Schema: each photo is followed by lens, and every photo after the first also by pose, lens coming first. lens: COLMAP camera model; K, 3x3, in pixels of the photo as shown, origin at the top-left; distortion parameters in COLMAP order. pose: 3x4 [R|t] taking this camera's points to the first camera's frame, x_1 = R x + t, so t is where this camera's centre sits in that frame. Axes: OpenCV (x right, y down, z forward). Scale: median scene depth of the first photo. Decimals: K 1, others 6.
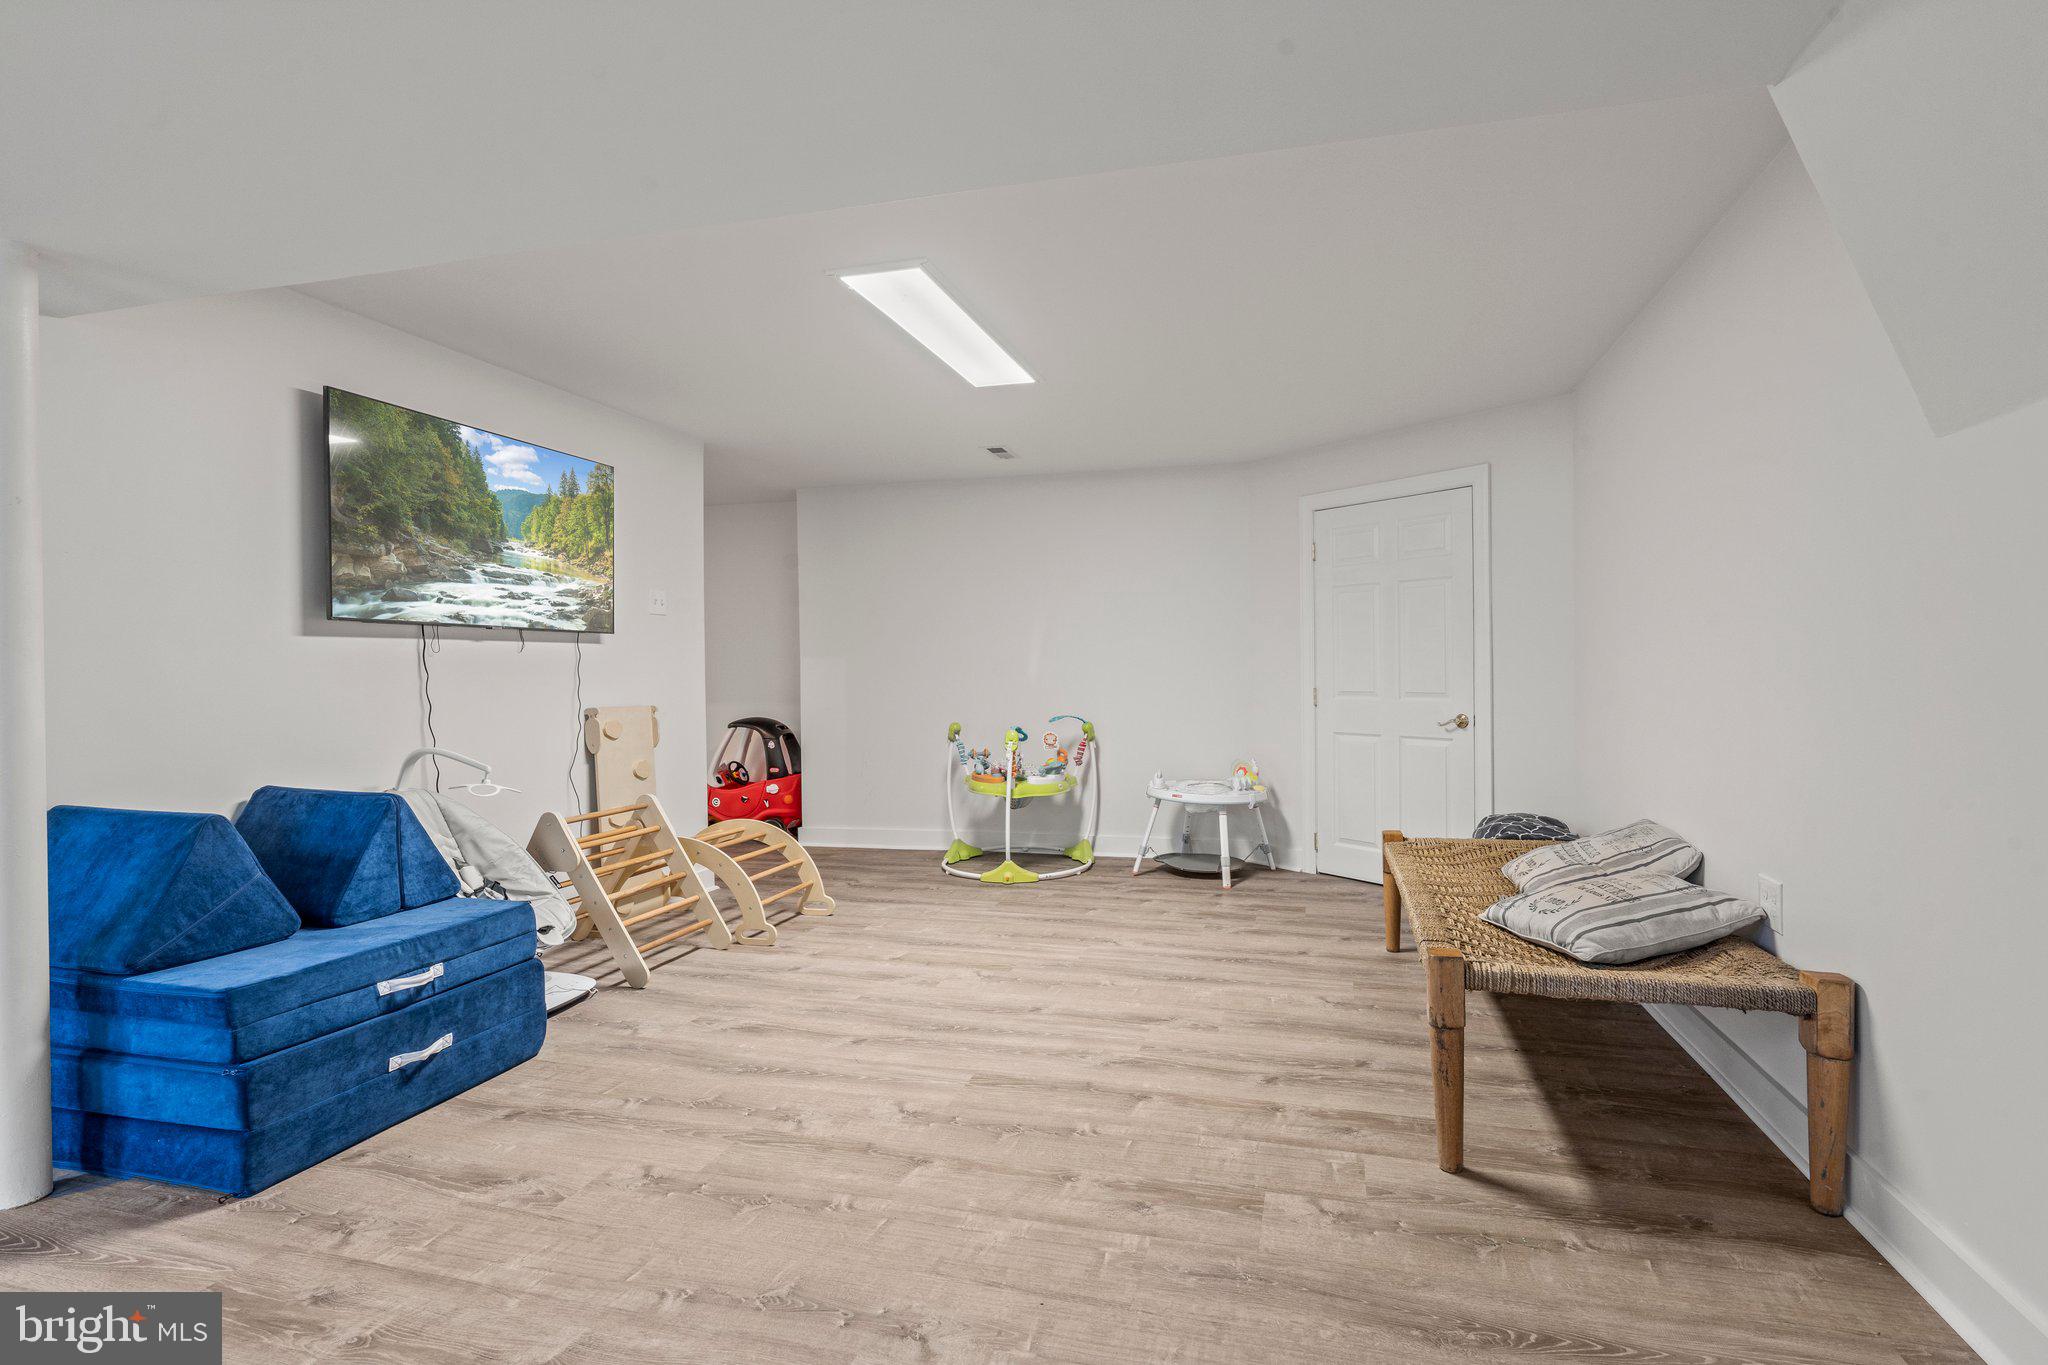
lens RADIAL K [[976.6, 0, 1031.1], [0, 976.6, 676.0], [0, 0, 1]] dist [-0.001556, -0.000306]
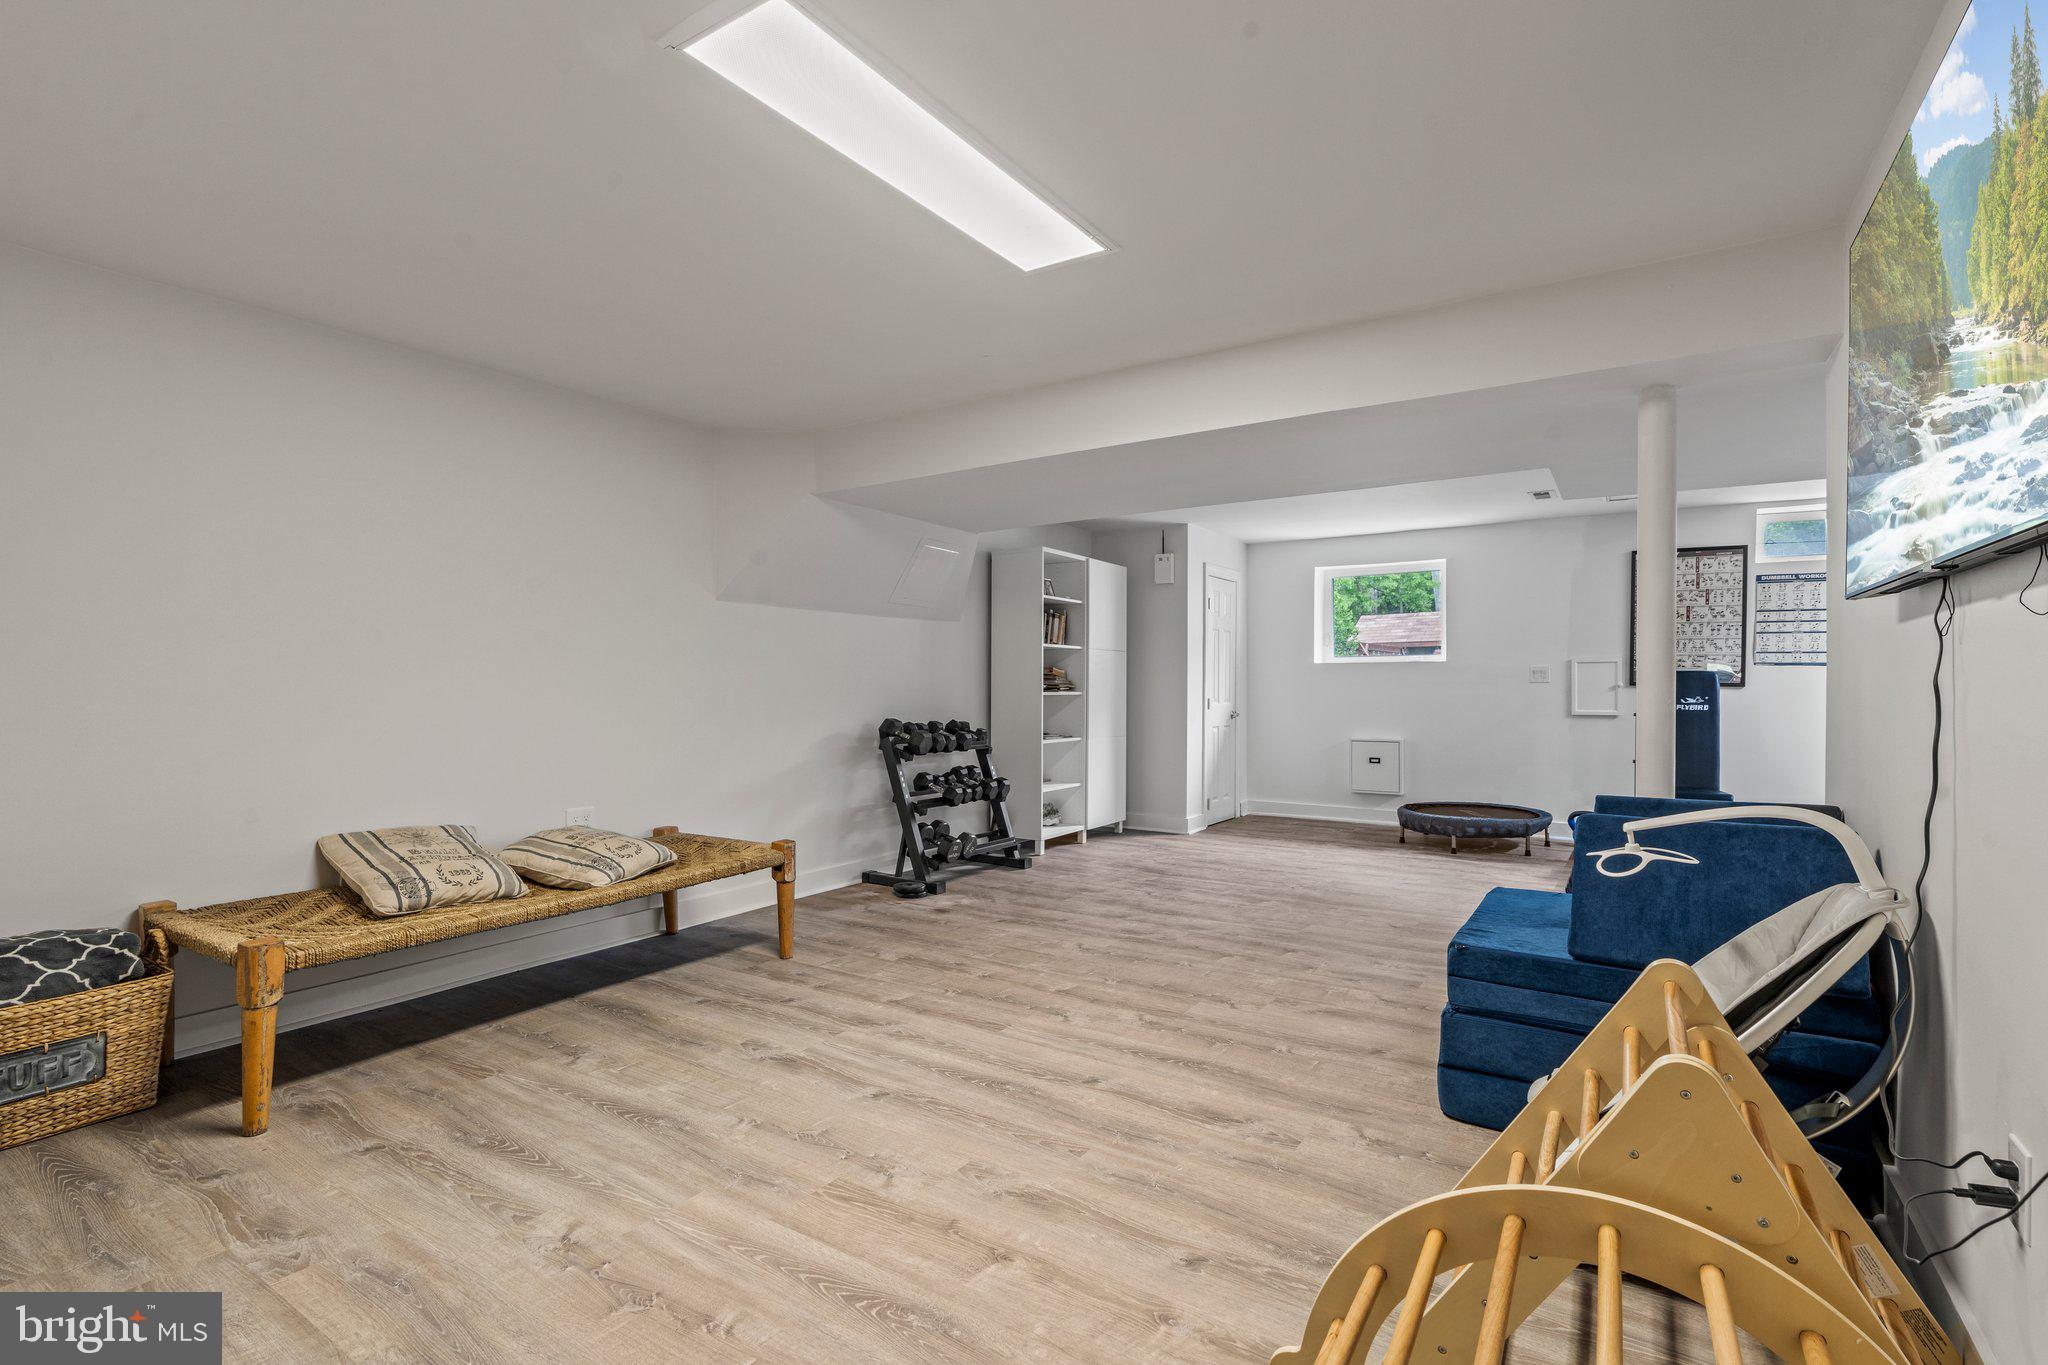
lens RADIAL K [[948.5, 0, 1018.5], [0, 948.5, 687.9], [0, 0, 1]] dist [0.000822, 0.000077]
pose [[-0.957094, 0.005867, 0.289718, -0.393475], [0.008033, 0.999948, 0.006285, -0.011775], [-0.289666, 0.008343, -0.957091, 1.977758]]
